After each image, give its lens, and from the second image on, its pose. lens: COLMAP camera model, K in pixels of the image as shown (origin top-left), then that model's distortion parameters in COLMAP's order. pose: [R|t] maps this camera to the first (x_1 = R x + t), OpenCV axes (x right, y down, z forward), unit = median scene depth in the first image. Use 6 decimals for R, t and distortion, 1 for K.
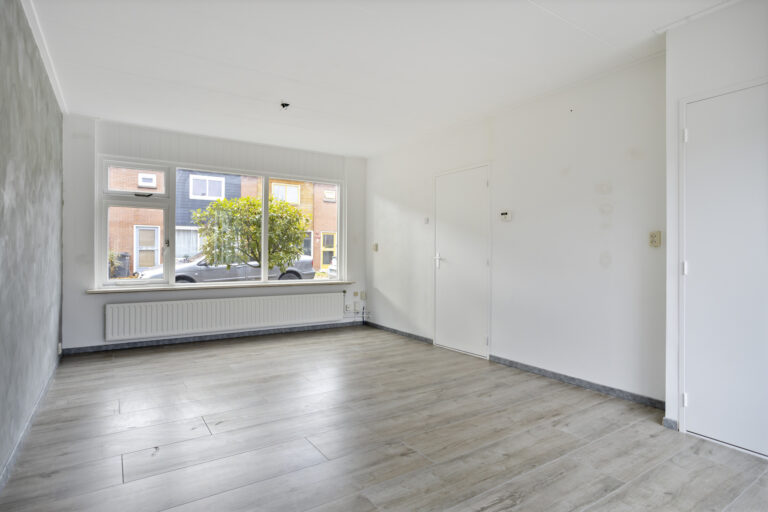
lens RADIAL K [[415.6, 0, 386.2], [0, 415.6, 252.6], [0, 0, 1]] dist [0.004997, 0.000481]
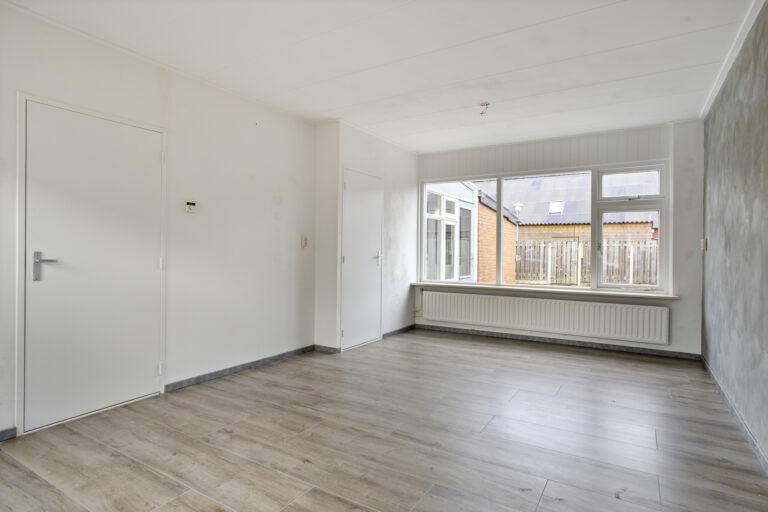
lens RADIAL K [[415.6, 0, 383.6], [0, 415.6, 256.5], [0, 0, 1]] dist [0.004997, 0.000481]
pose [[-0.411509, -0.017794, 0.911232, -0.747335], [-0.011841, 0.999829, 0.014177, -0.003508], [-0.911329, -0.004956, -0.411649, 1.195261]]
